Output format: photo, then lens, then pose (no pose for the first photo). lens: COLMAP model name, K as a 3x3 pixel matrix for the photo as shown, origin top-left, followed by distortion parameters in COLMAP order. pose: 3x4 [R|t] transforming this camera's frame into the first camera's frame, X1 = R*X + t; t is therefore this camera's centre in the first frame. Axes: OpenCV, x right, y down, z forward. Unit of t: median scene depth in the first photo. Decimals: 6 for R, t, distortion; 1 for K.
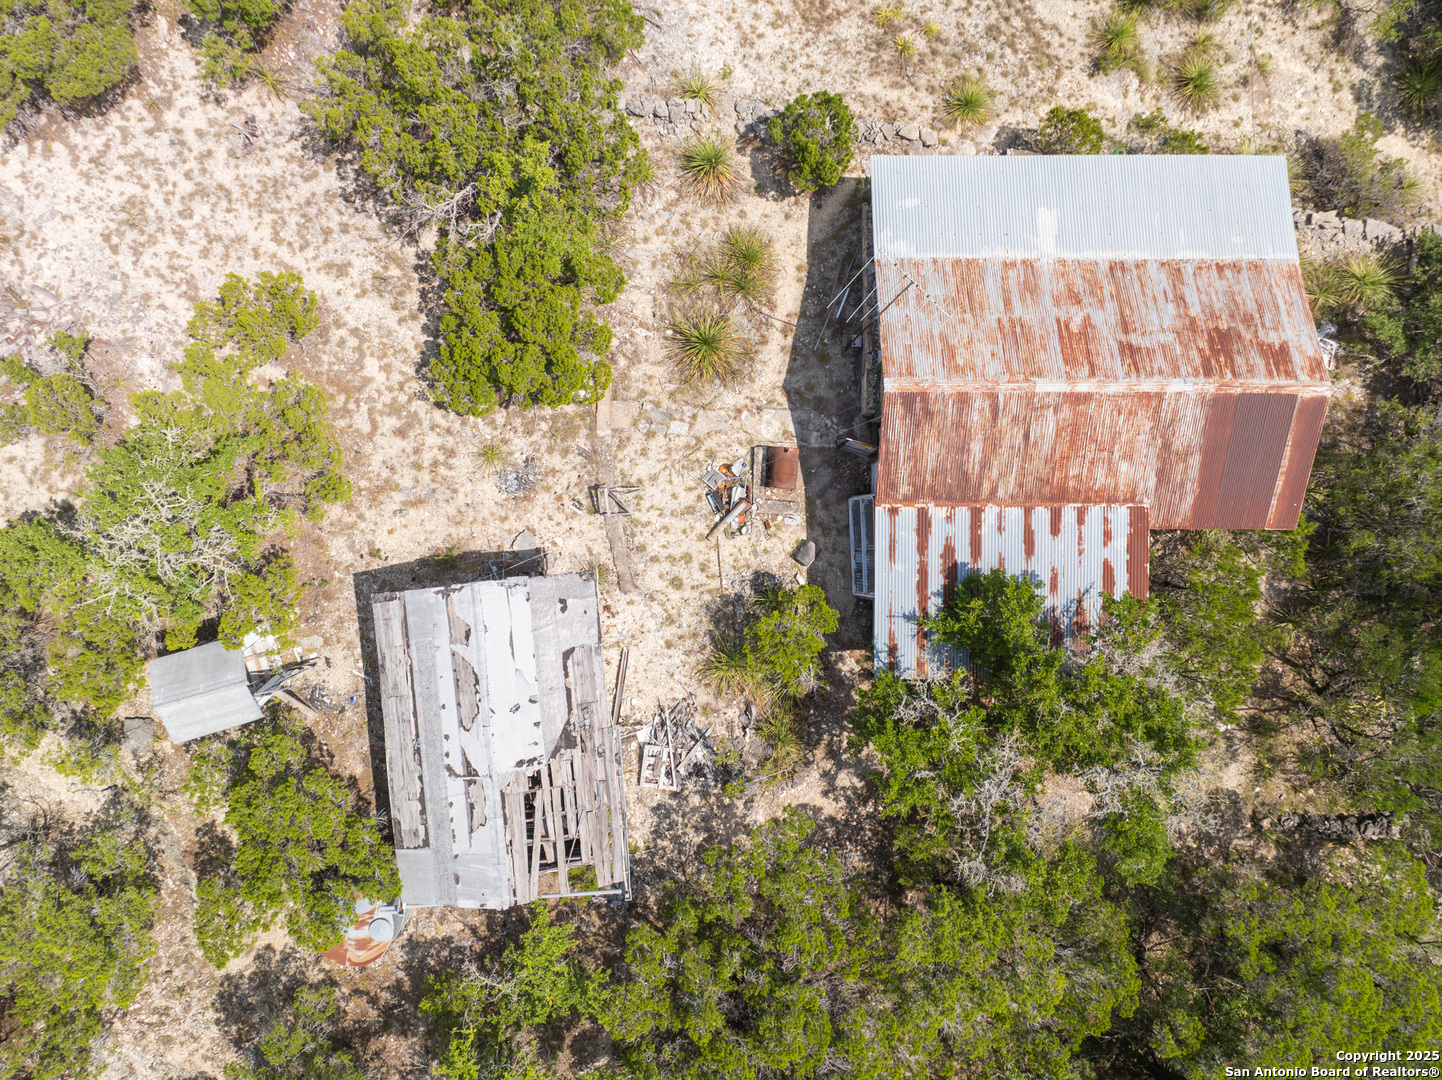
lens RADIAL K [[1012.5, 0, 720.0], [0, 1012.5, 543.1], [0, 0, 1]] dist [-0.035582, -0.001247]
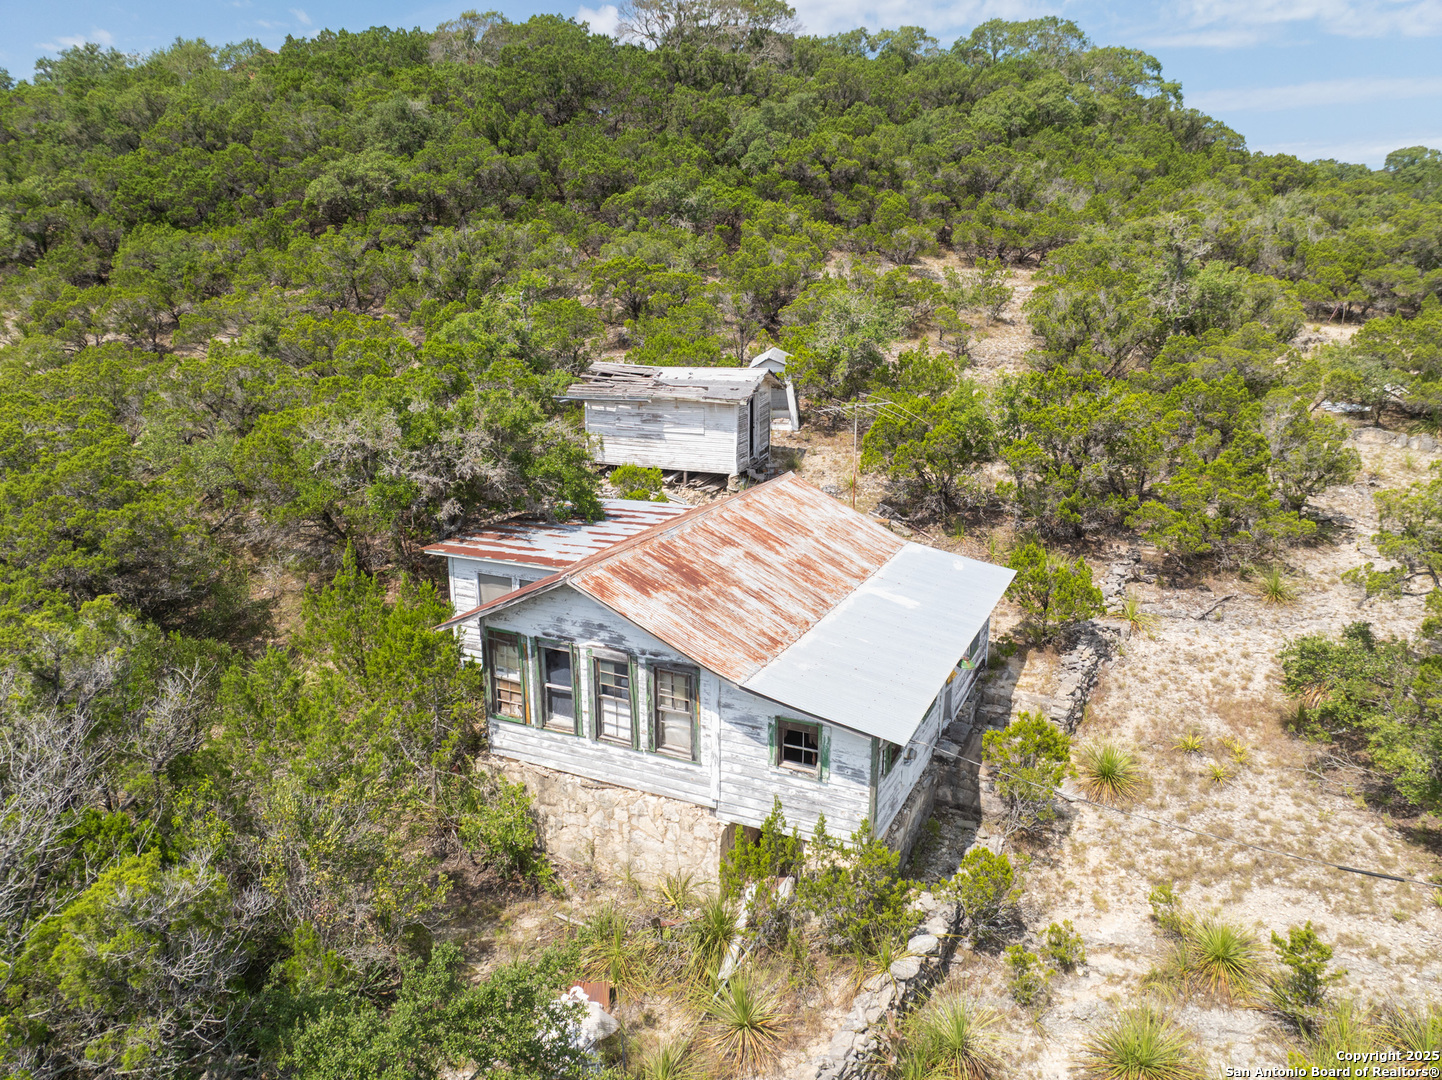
lens RADIAL K [[1012.5, 0, 720.0], [0, 1012.5, 543.1], [0, 0, 1]] dist [-0.035582, -0.001247]
pose [[-0.432901, 0.236830, -0.869774, 1.147869], [-0.901441, -0.113693, 0.417705, -0.540564], [0.000038, 0.964876, 0.262707, 0.725489]]
